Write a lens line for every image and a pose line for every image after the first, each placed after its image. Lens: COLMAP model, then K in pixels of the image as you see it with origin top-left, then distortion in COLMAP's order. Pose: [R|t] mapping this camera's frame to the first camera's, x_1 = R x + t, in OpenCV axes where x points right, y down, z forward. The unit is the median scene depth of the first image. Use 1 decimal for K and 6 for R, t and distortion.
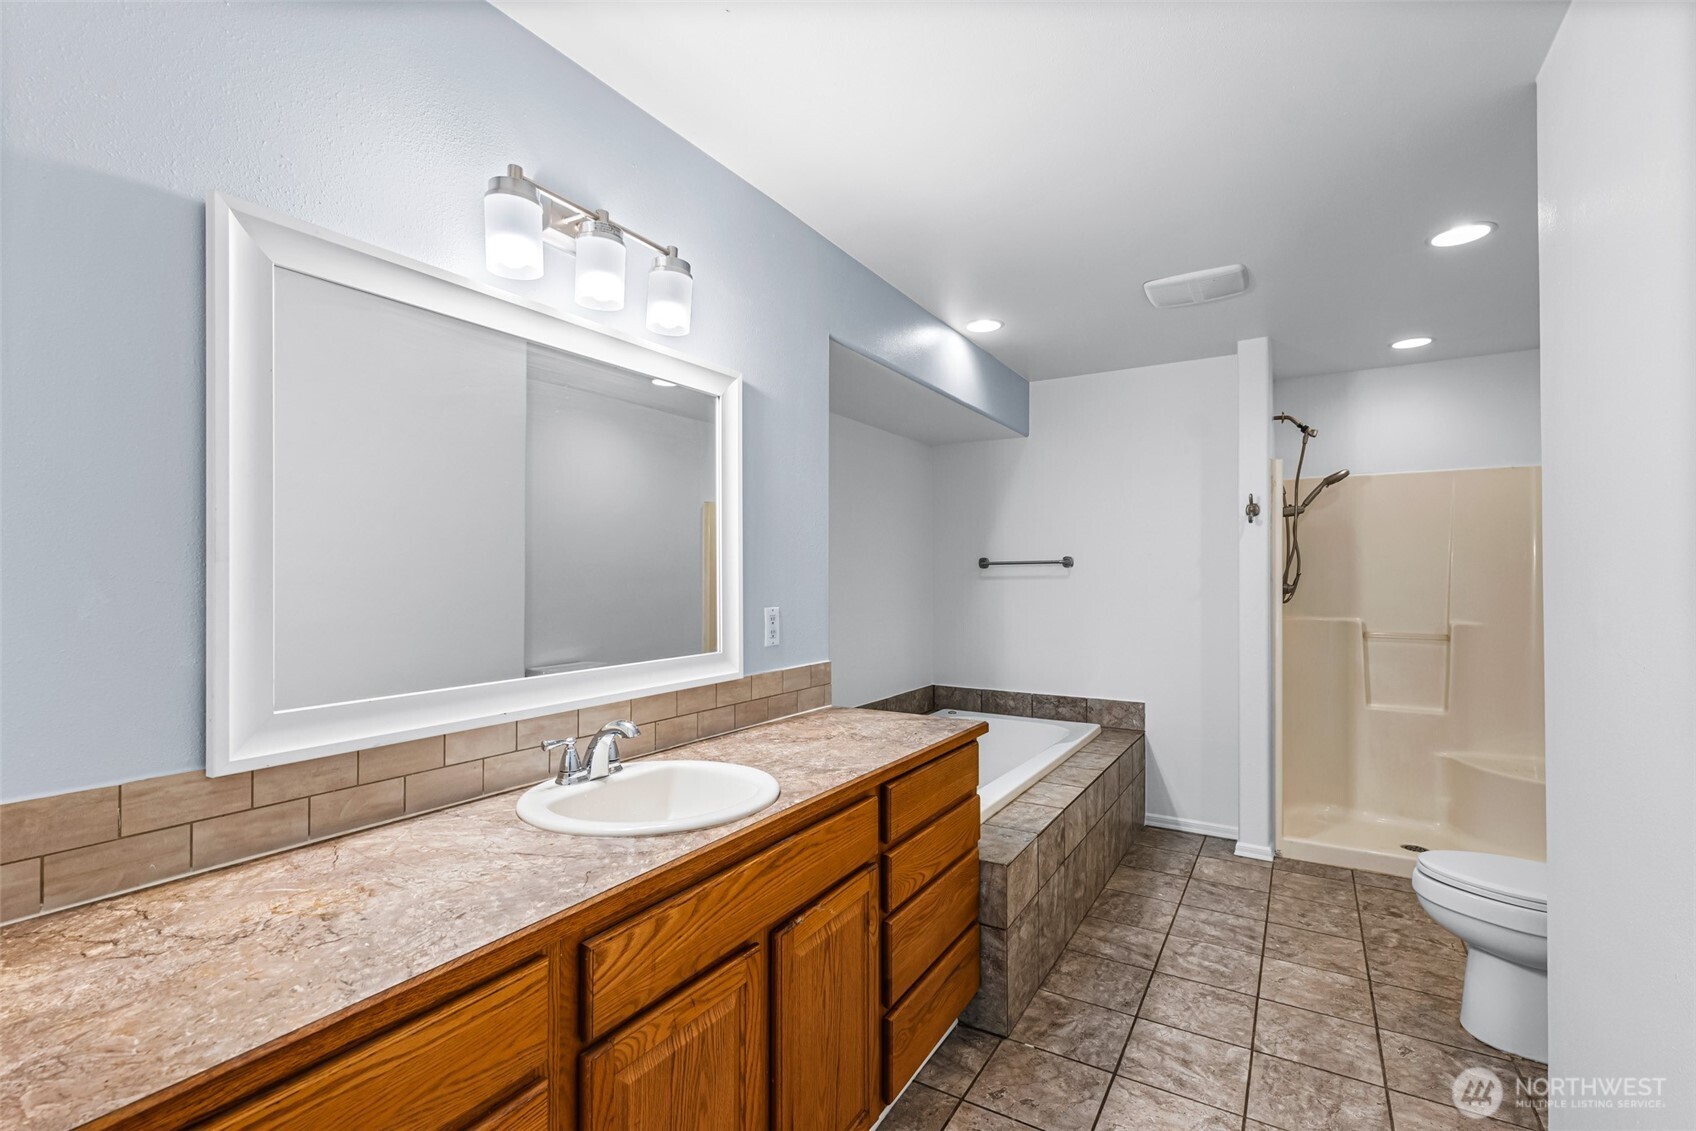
lens RADIAL K [[782.7, 0, 833.4], [0, 782.7, 569.7], [0, 0, 1]] dist [0.001211, -0.000332]
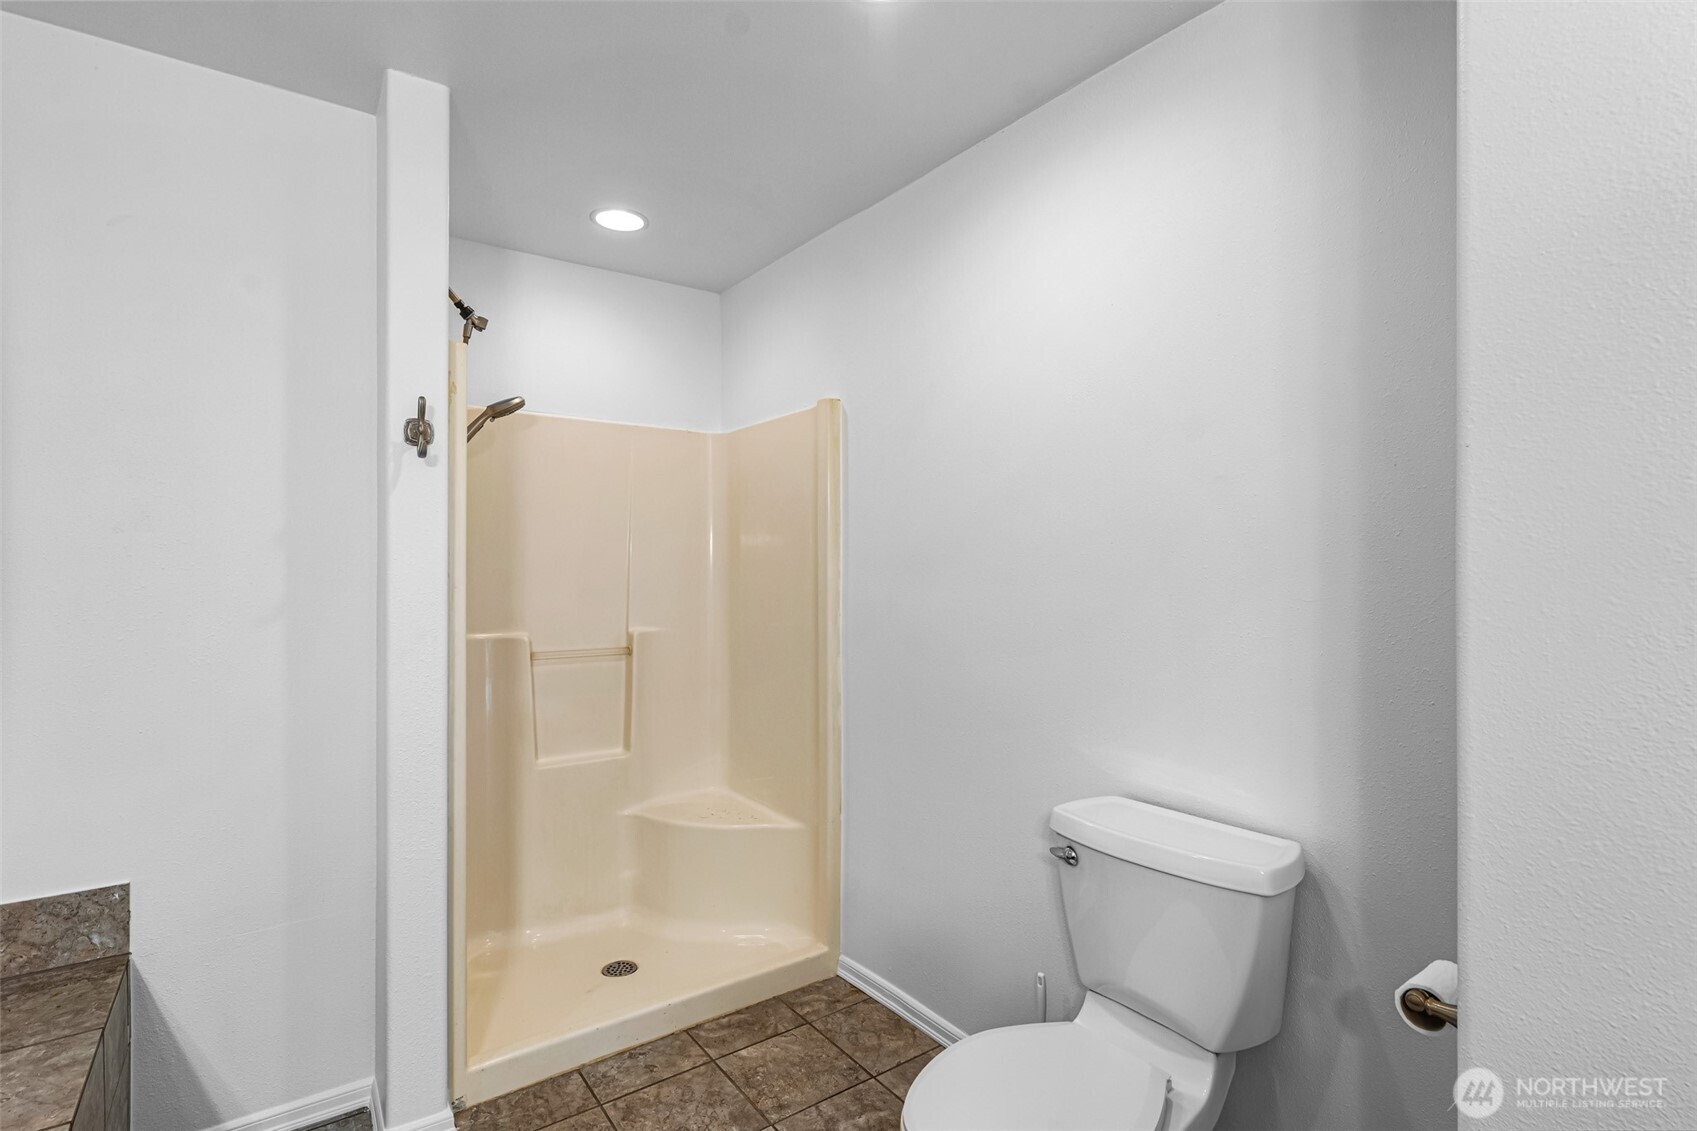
lens RADIAL K [[803.6, 0, 838.3], [0, 803.6, 564.6], [0, 0, 1]] dist [-0.001837, -0.000721]
pose [[0.383271, -0.002958, 0.923631, 0.163401], [-0.002943, 0.999986, 0.004423, 0.001991], [-0.923631, -0.004413, 0.383257, 0.527847]]
